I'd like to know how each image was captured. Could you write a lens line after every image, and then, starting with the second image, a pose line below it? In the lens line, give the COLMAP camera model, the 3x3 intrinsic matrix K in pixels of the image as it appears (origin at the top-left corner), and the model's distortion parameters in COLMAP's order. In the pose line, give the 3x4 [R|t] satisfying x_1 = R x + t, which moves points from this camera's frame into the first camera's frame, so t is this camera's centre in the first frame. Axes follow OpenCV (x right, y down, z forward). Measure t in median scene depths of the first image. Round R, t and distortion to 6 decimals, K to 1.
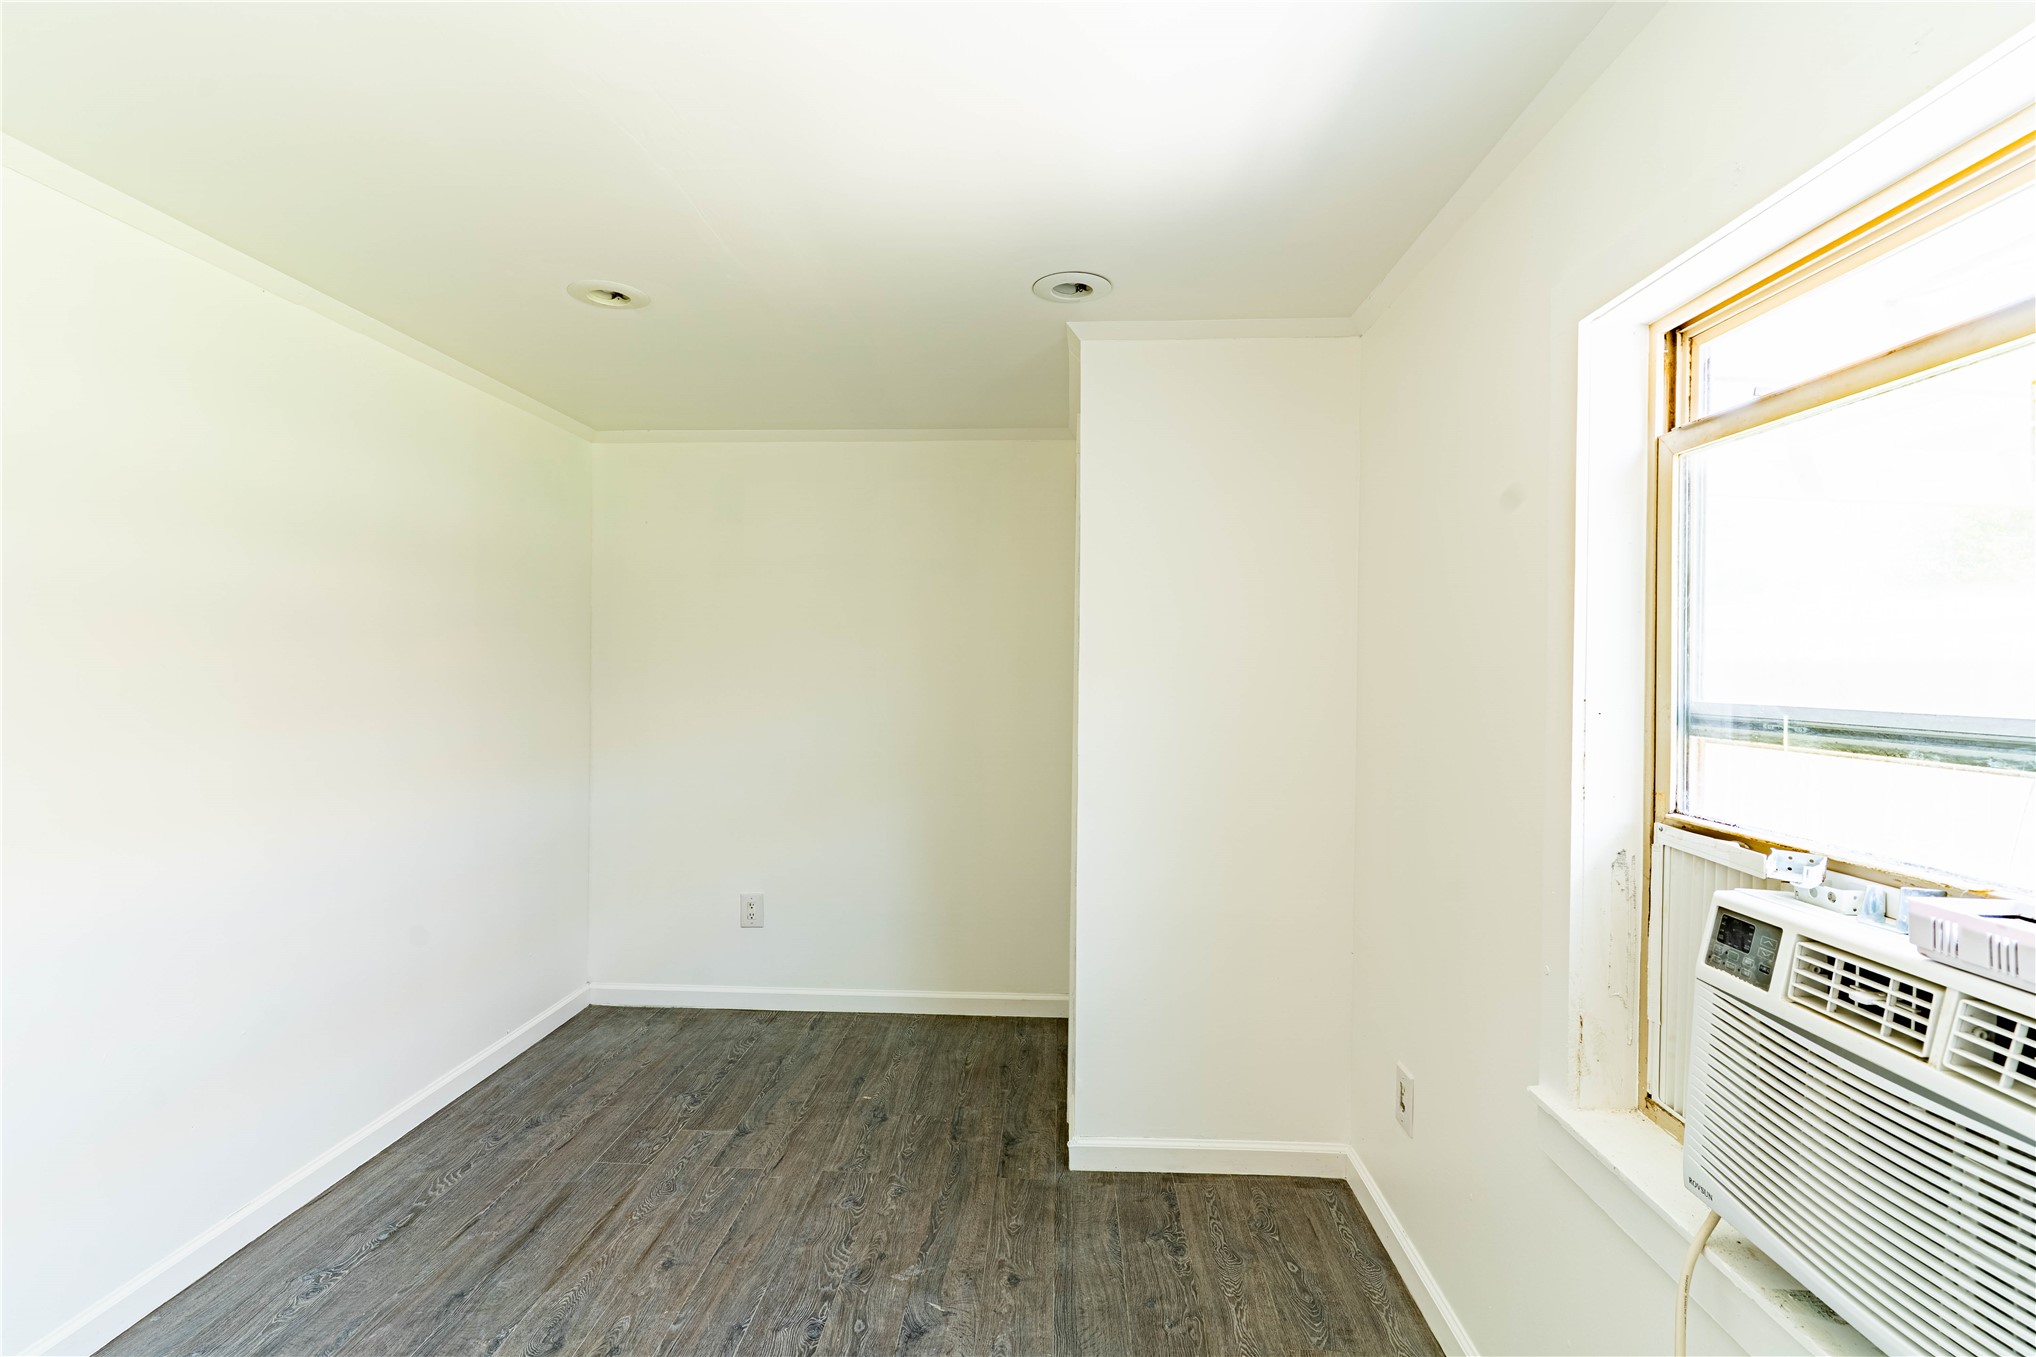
lens RADIAL K [[964.9, 0, 1008.8], [0, 964.9, 682.9], [0, 0, 1]] dist [0.002735, -0.000443]
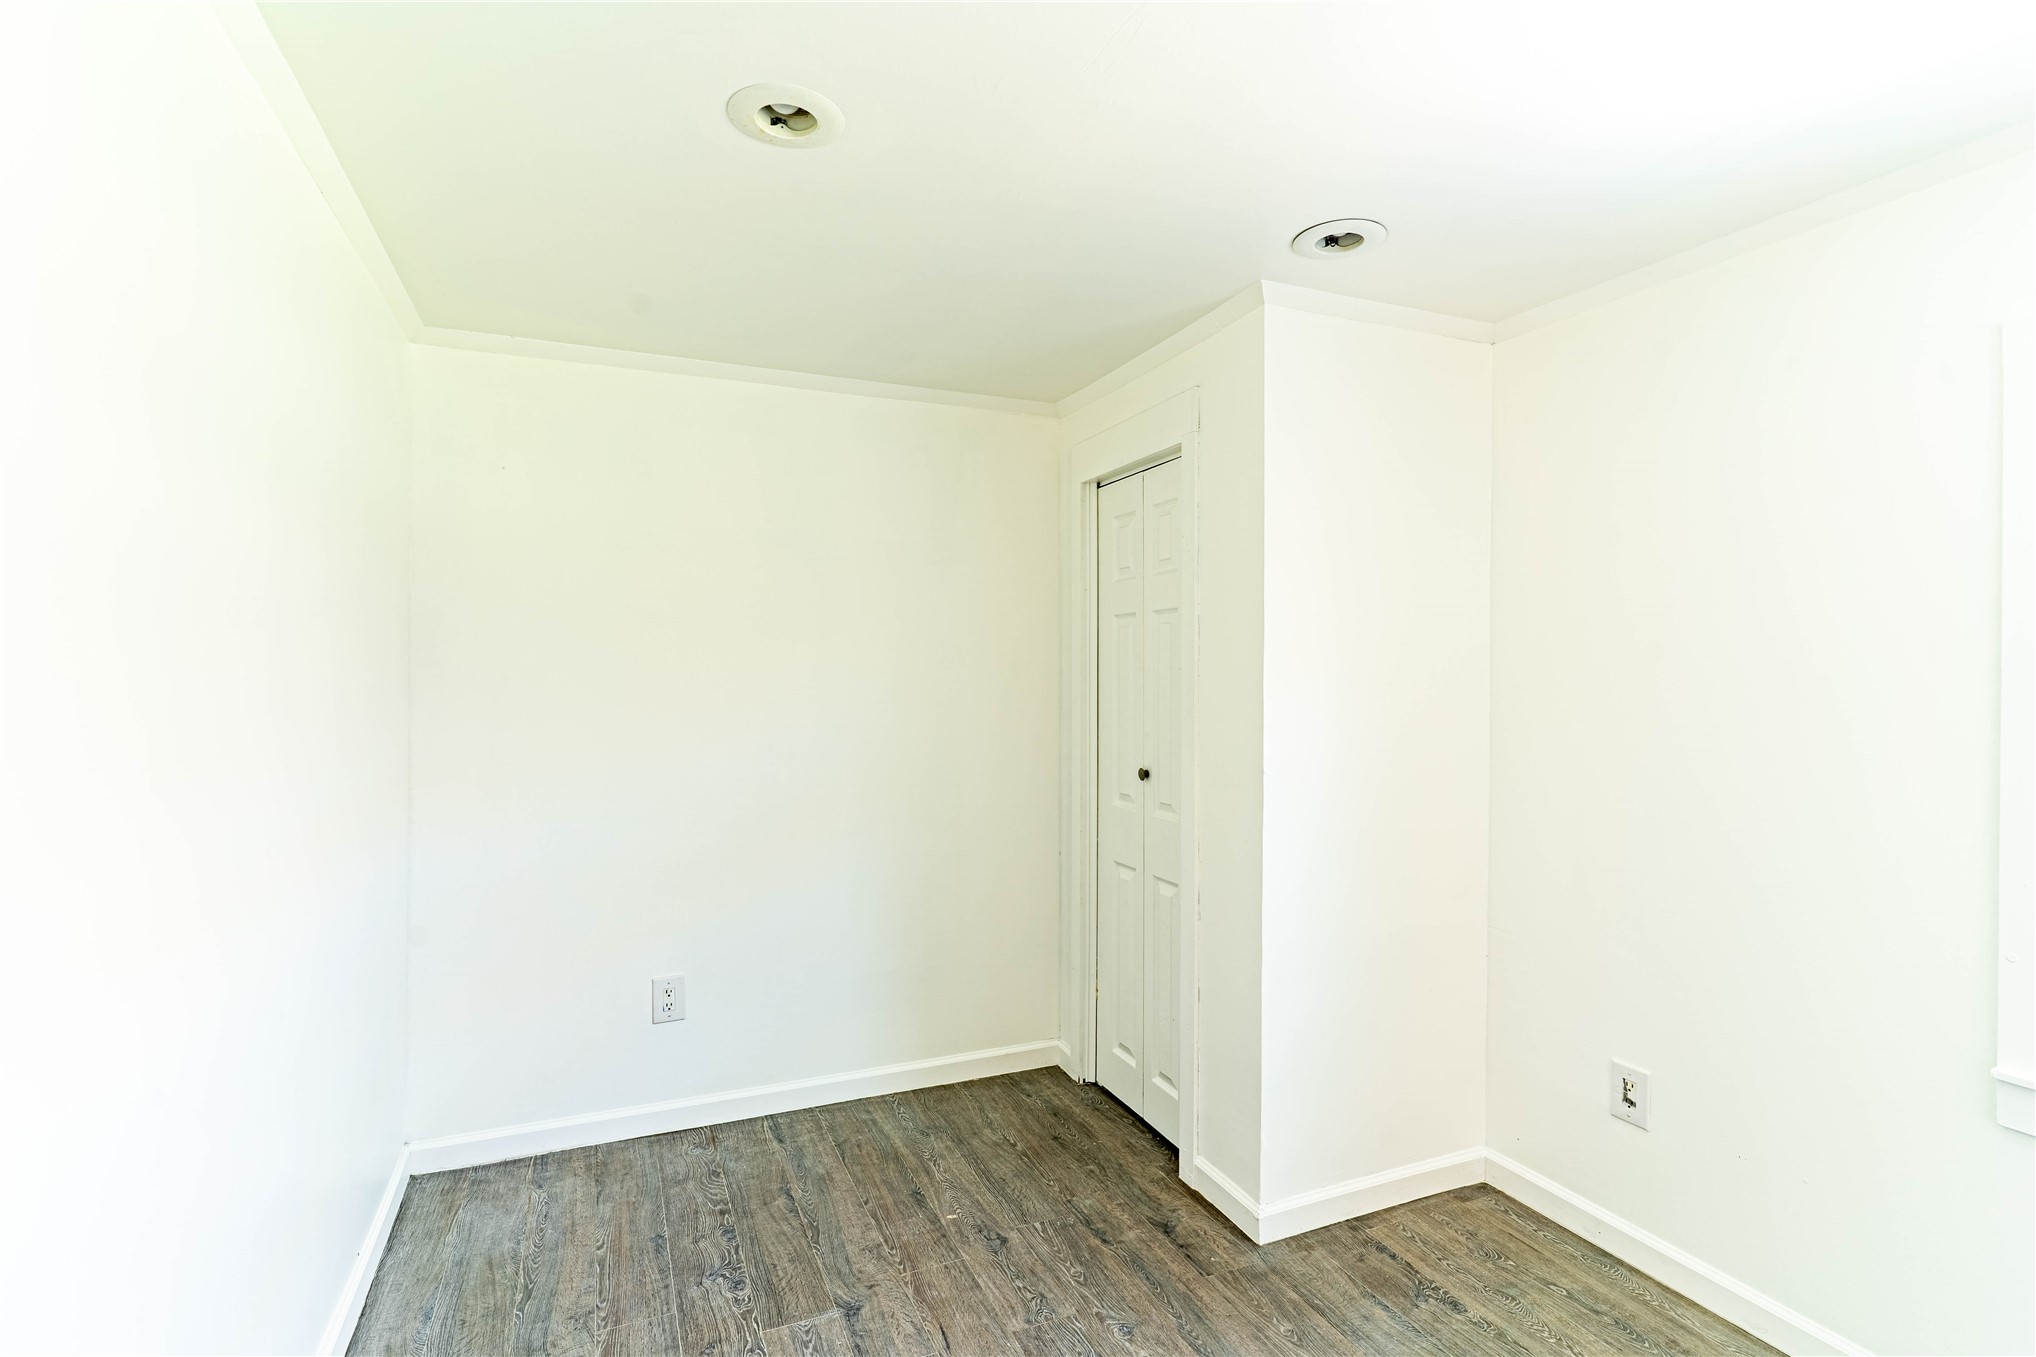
lens RADIAL K [[964.9, 0, 1021.3], [0, 964.9, 672.6], [0, 0, 1]] dist [0.002735, -0.000443]
pose [[0.896554, -0.004547, 0.442912, -0.433367], [0.009620, 0.999911, -0.009208, -0.011212], [-0.442830, 0.012516, 0.896518, 0.247040]]
